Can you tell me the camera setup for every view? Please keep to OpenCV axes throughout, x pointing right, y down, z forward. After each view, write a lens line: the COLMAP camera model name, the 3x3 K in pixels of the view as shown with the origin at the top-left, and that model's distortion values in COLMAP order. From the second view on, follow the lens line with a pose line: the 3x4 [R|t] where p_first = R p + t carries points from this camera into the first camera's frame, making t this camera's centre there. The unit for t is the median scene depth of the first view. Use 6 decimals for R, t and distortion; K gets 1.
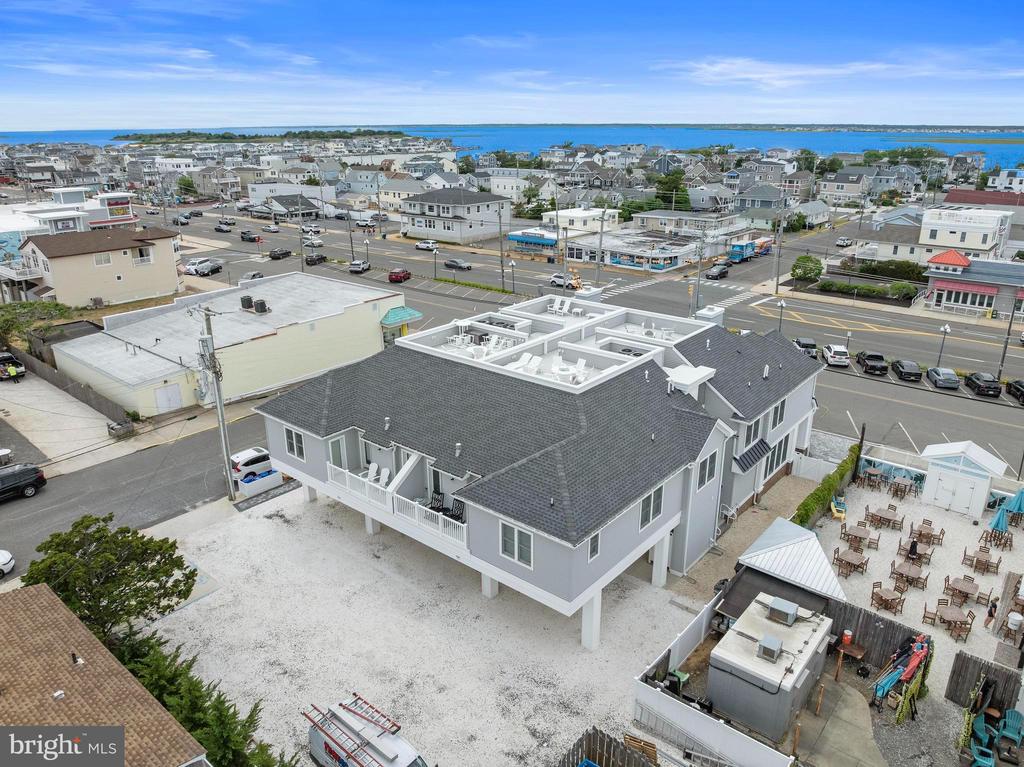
lens RADIAL K [[722.2, 0, 512.0], [0, 722.2, 383.5], [0, 0, 1]] dist [-0.035101, -0.003635]
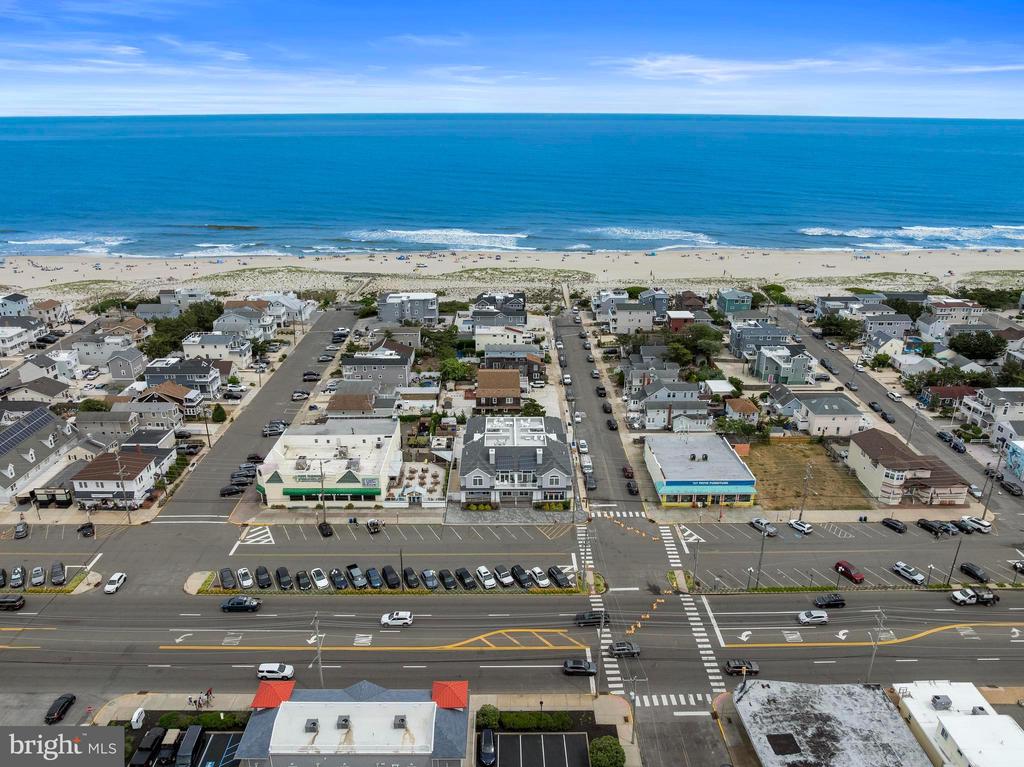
lens RADIAL K [[722.2, 0, 512.0], [0, 722.2, 383.5], [0, 0, 1]] dist [-0.035101, -0.003635]
pose [[-0.760527, 0.233248, -0.605966, 2.125229], [-0.219010, 0.786410, 0.577576, -2.250263], [0.611256, 0.571974, -0.547002, 2.717222]]
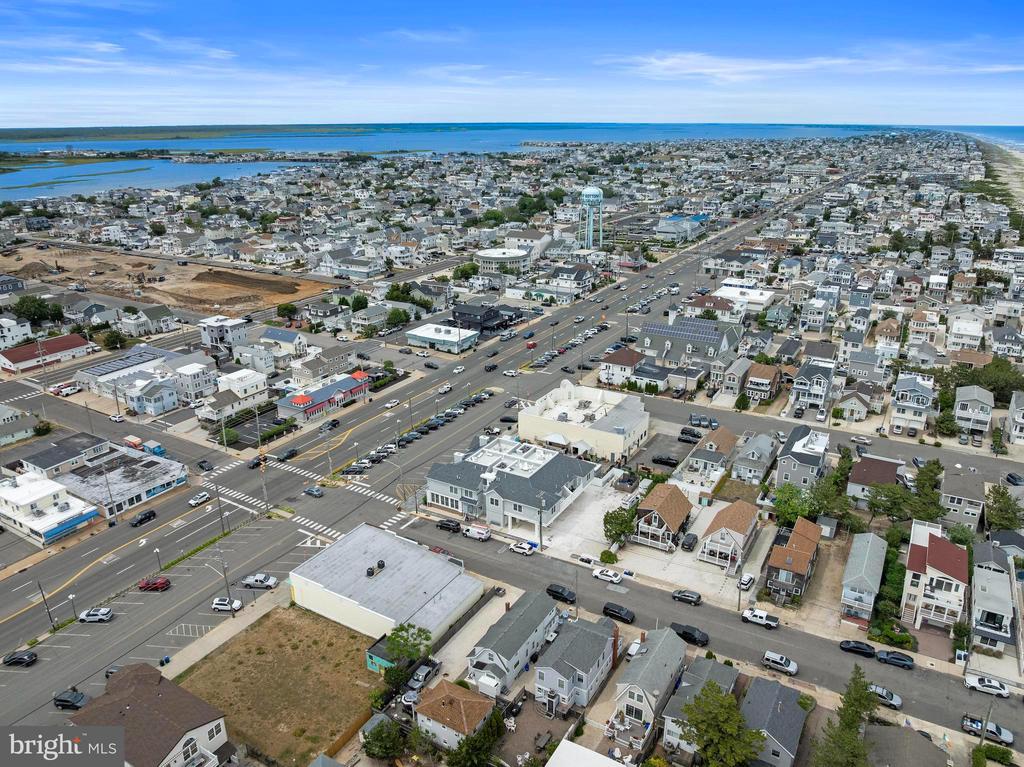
lens RADIAL K [[728.5, 0, 512.0], [0, 728.5, 383.5], [0, 0, 1]] dist [-0.022063, -0.004065]
pose [[-0.161481, -0.335020, 0.928270, -2.932721], [0.340009, 0.864139, 0.371022, -1.600727], [-0.926454, 0.375533, -0.025633, 0.920085]]
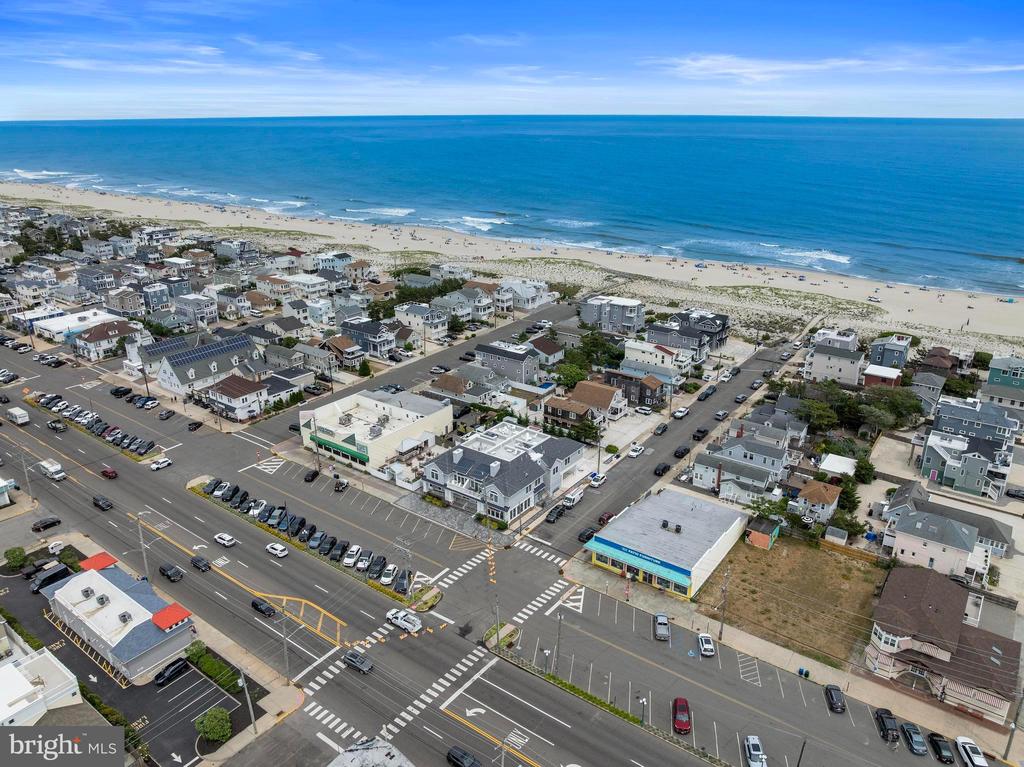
lens RADIAL K [[719.9, 0, 512.0], [0, 719.9, 383.5], [0, 0, 1]] dist [-0.035078, -0.006429]
pose [[-0.998239, 0.027603, -0.052505, 0.205813], [-0.013120, 0.760468, 0.649243, -2.462991], [0.057849, 0.648788, -0.758767, 3.347208]]
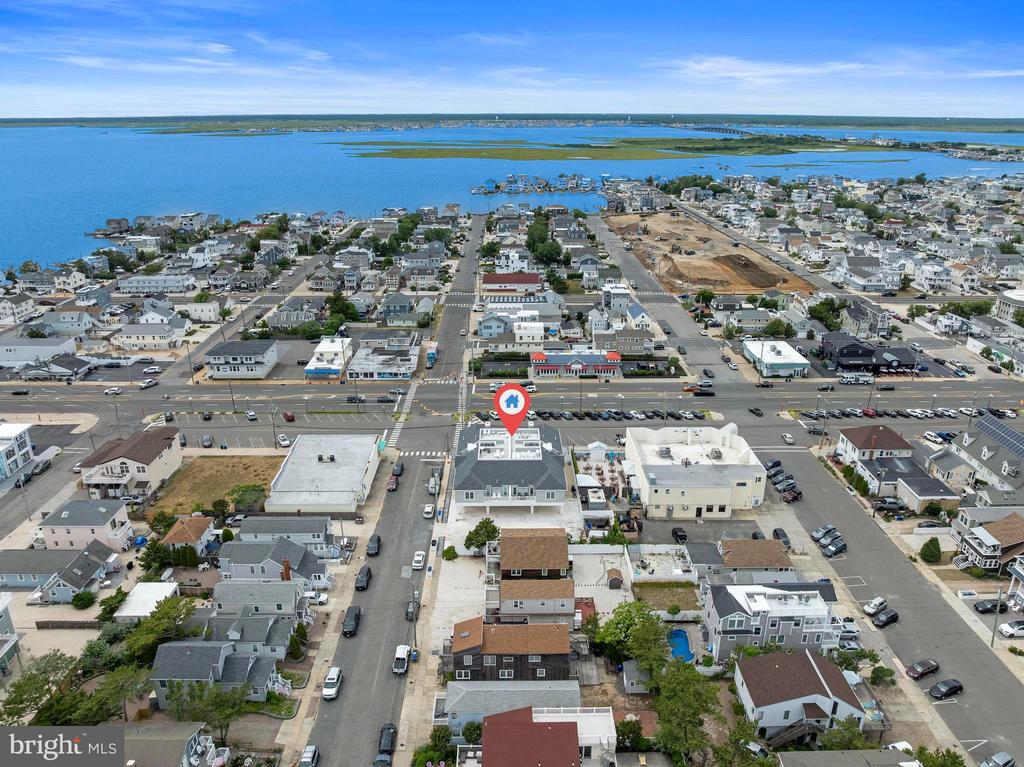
lens RADIAL K [[736.5, 0, 512.0], [0, 736.5, 383.5], [0, 0, 1]] dist [-0.036243, -0.001020]
pose [[0.761146, -0.224603, 0.608449, -1.959440], [0.217845, 0.972156, 0.086346, -0.635400], [-0.610901, 0.066826, 0.788882, -1.782582]]
